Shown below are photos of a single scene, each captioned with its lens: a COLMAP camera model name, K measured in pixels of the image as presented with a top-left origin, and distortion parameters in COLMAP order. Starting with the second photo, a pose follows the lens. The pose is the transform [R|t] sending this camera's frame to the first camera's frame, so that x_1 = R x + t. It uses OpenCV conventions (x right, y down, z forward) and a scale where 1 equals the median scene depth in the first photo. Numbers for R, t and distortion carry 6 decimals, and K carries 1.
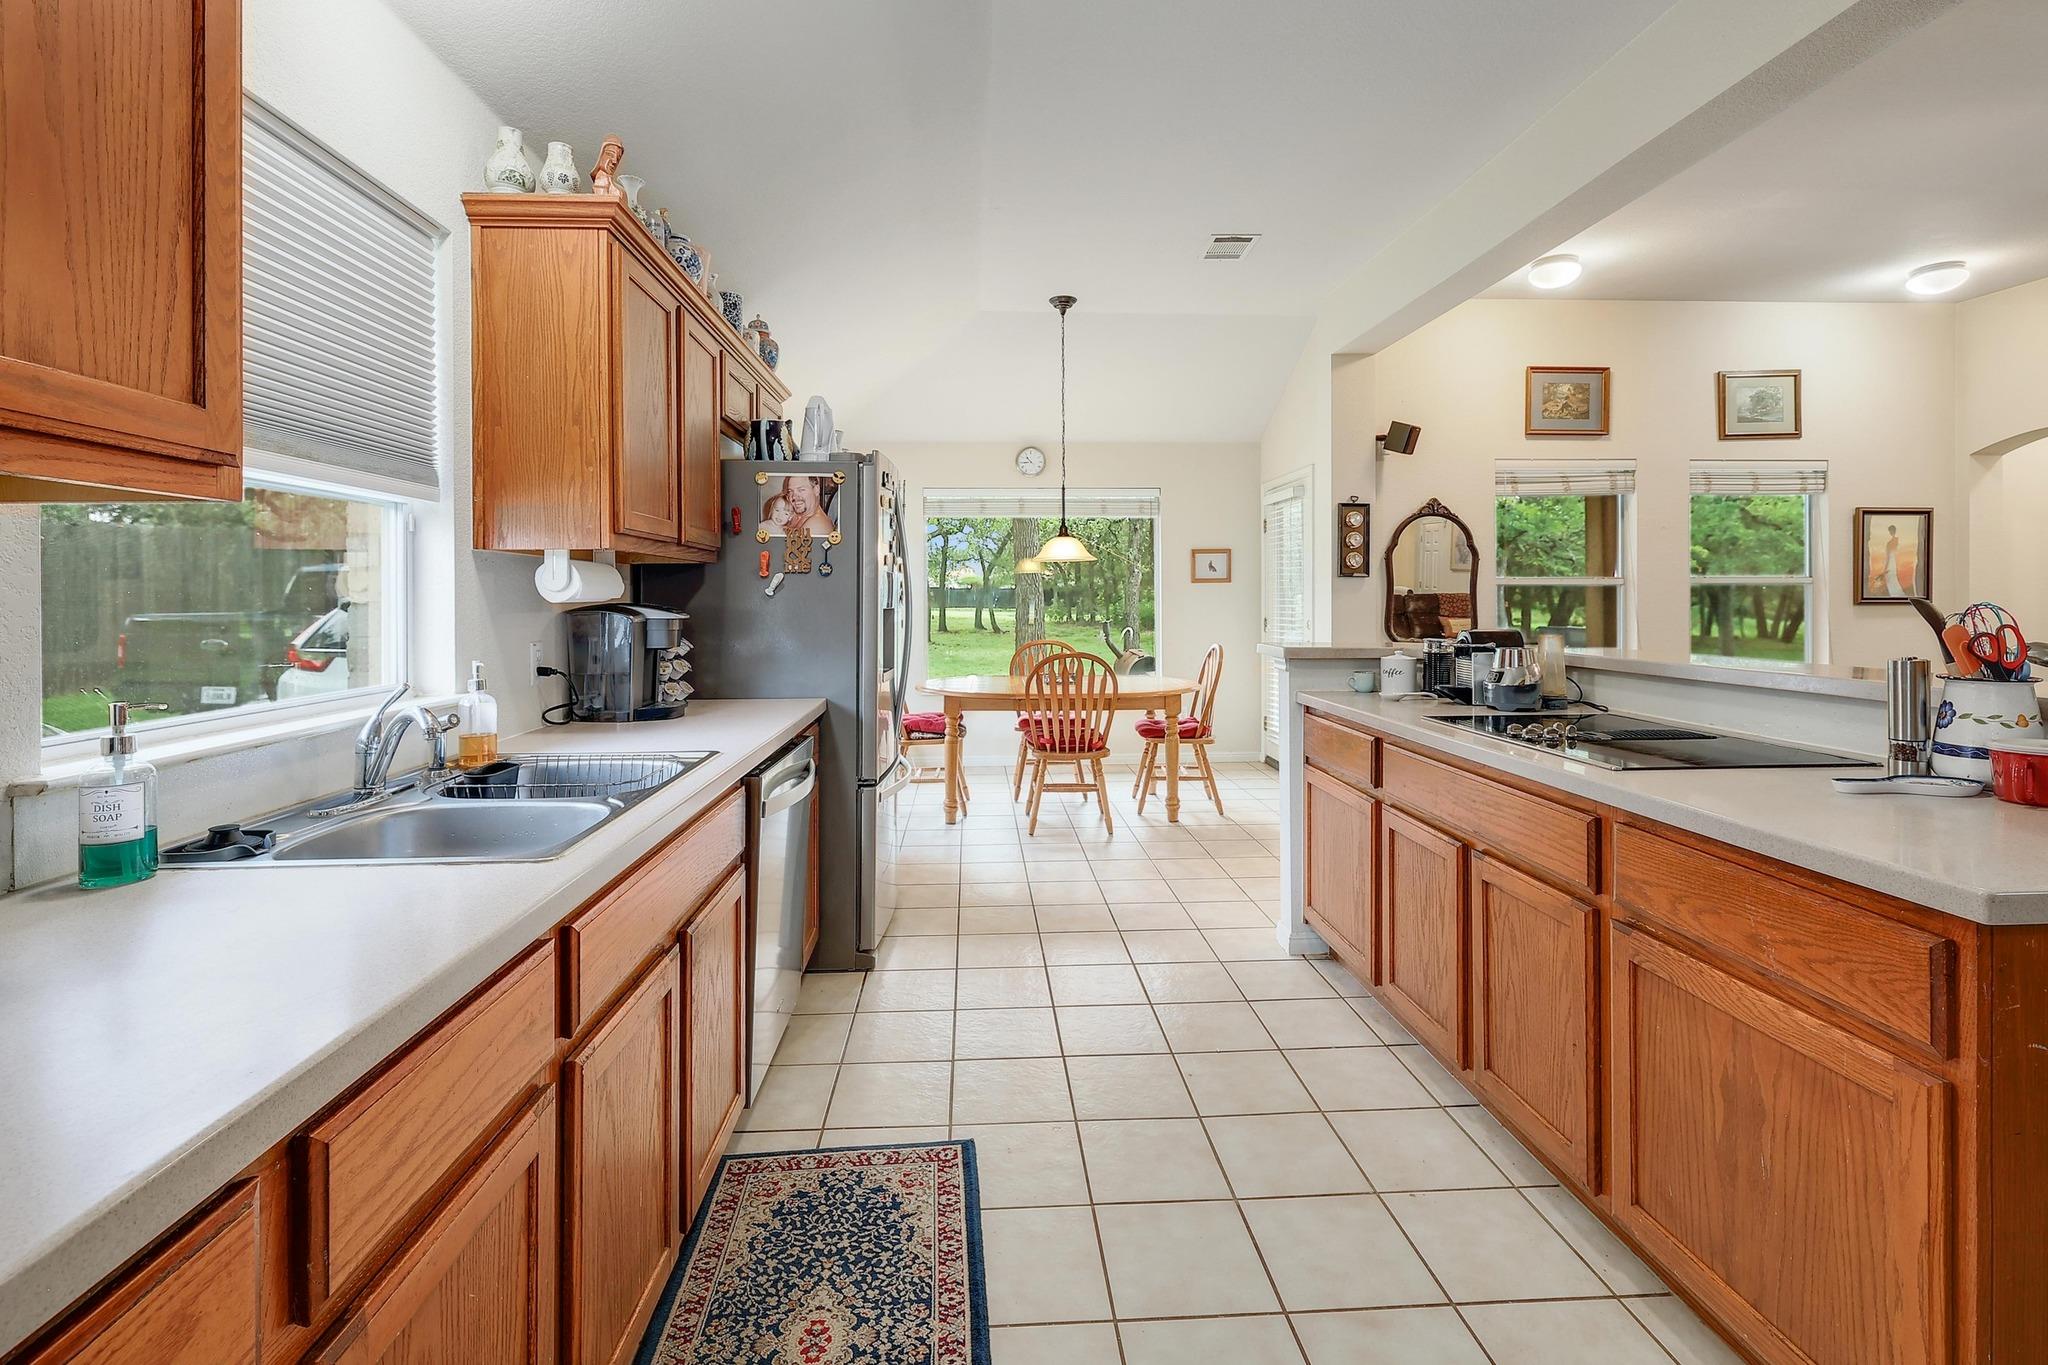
lens RADIAL K [[900.6, 0, 1016.4], [0, 900.6, 603.1], [0, 0, 1]] dist [-0.001598, 0.000280]
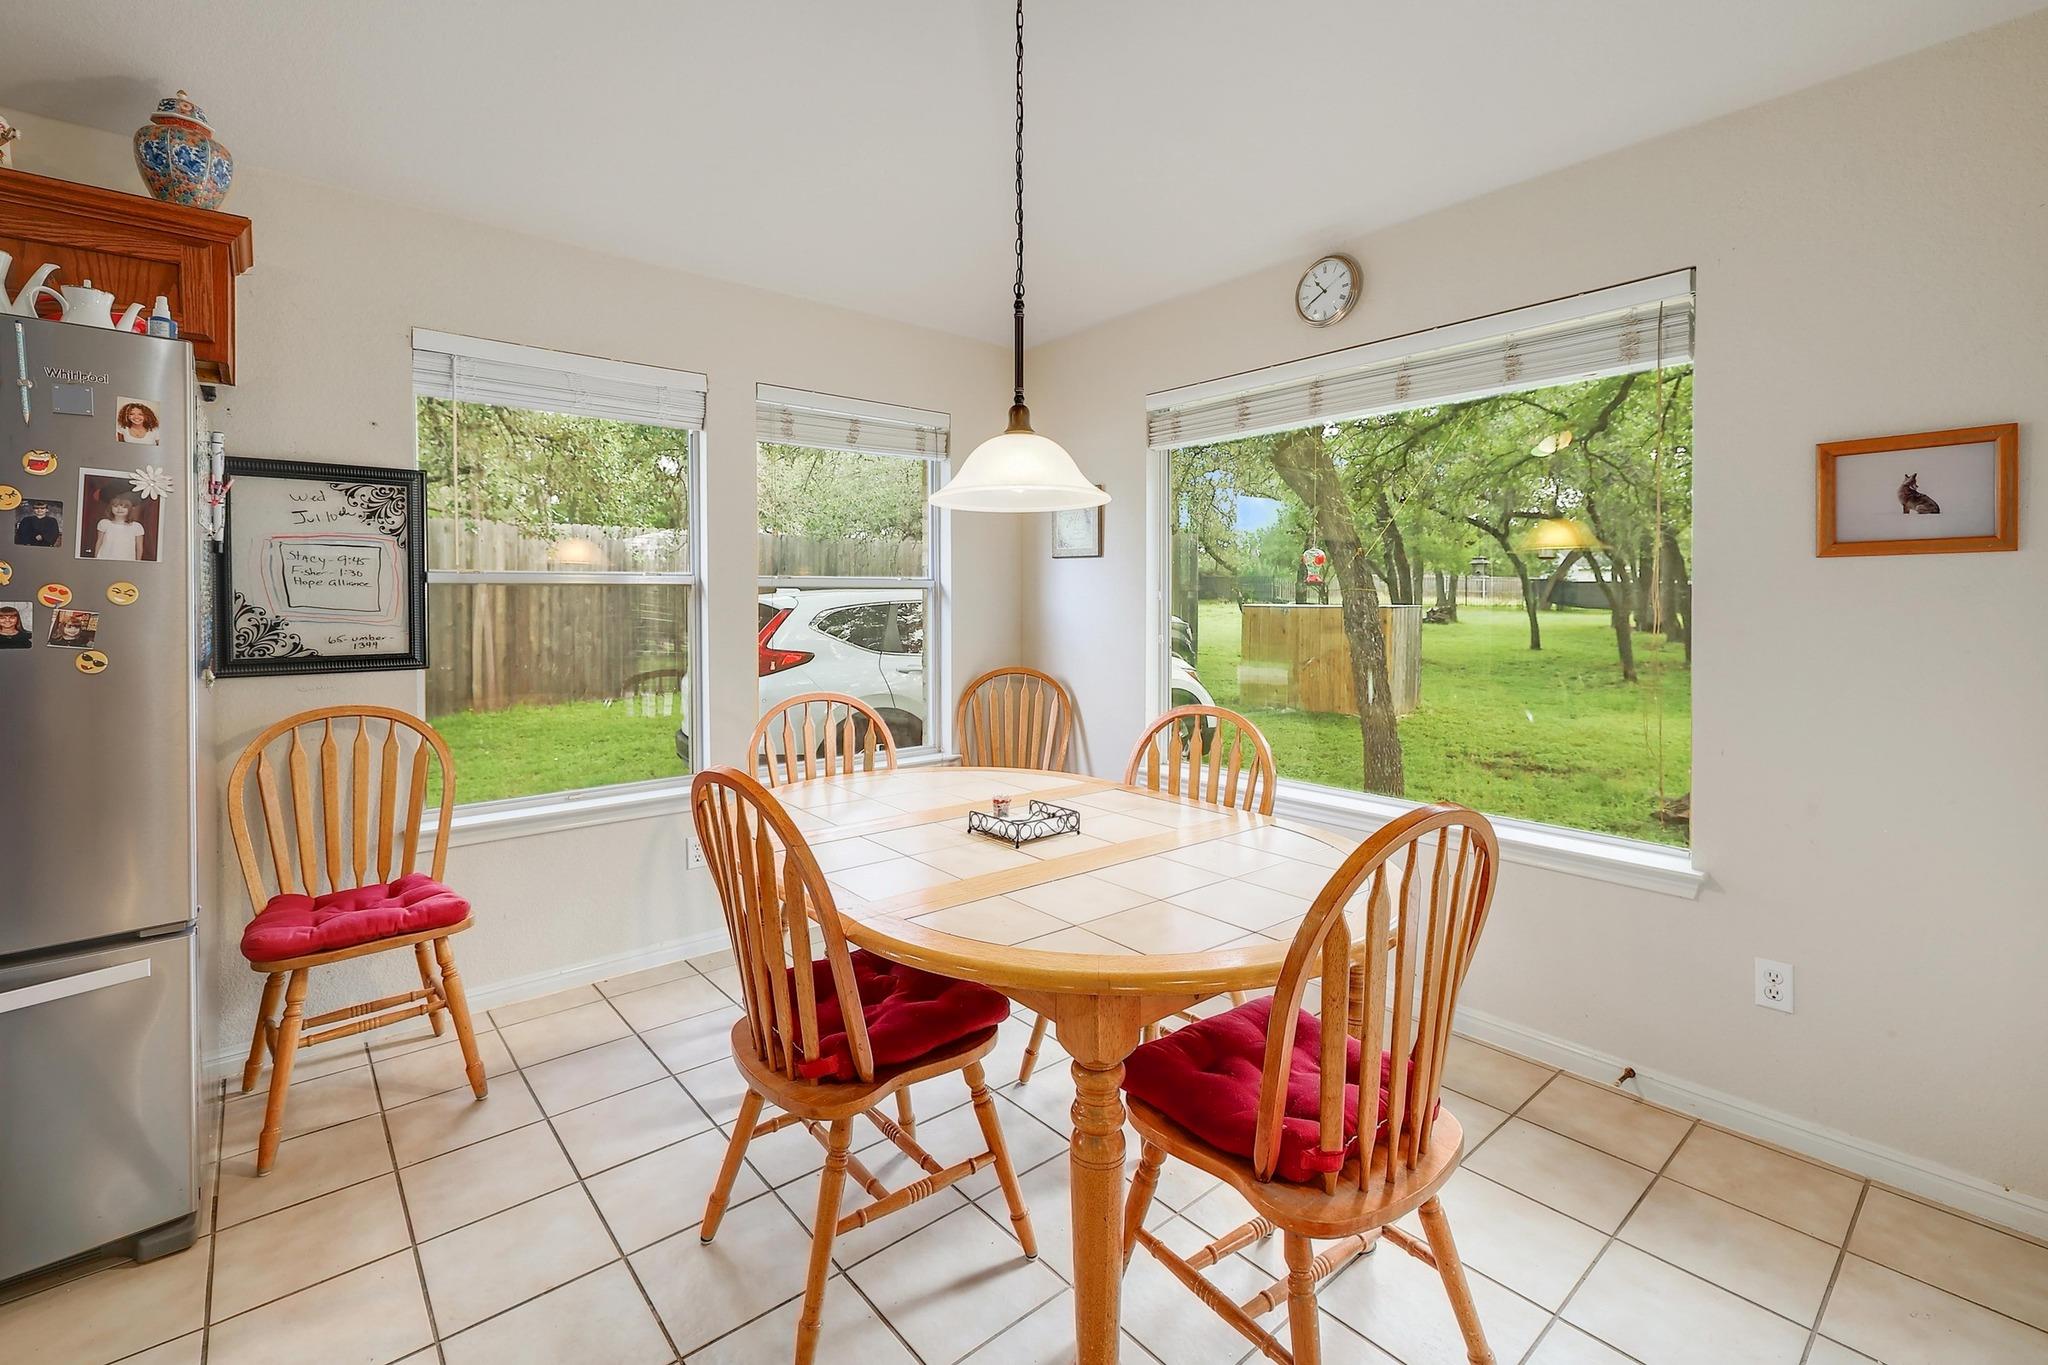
lens RADIAL K [[900.6, 0, 1026.3], [0, 900.6, 610.2], [0, 0, 1]] dist [-0.001598, 0.000280]
pose [[0.615437, 0.013608, -0.788069, 0.590094], [-0.008828, 0.999907, 0.010371, -0.011631], [0.788137, 0.000574, 0.615500, 1.342990]]
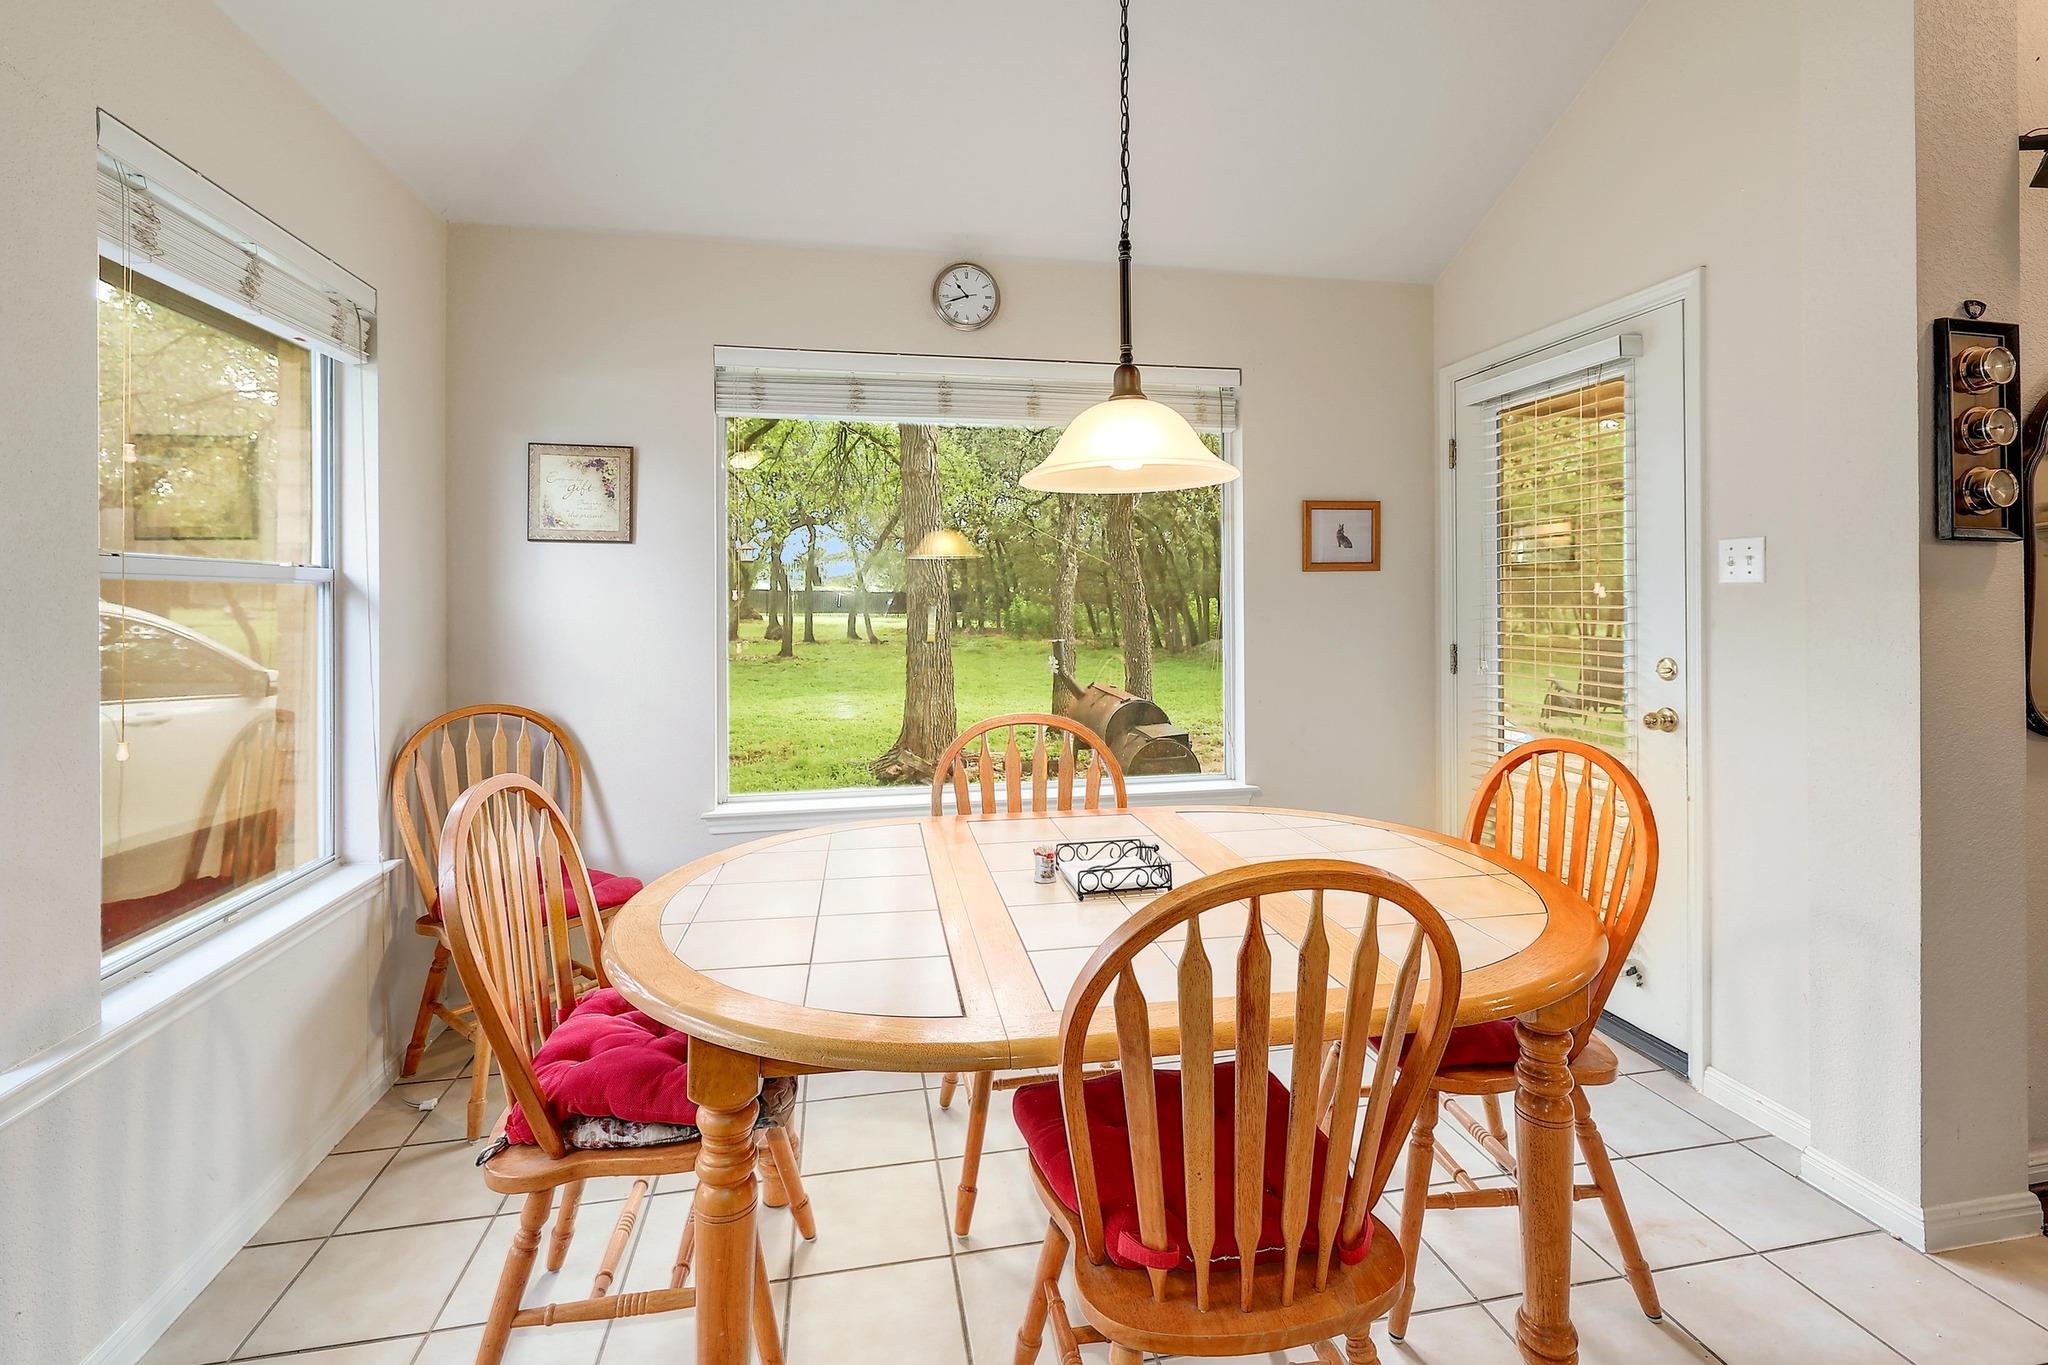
lens RADIAL K [[900.6, 0, 1033.9], [0, 900.6, 586.2], [0, 0, 1]] dist [-0.001598, 0.000280]
pose [[0.987784, 0.002487, 0.155808, -0.044817], [0.001223, 0.999718, -0.023709, -0.006995], [-0.155823, 0.023610, 0.987503, 1.218629]]
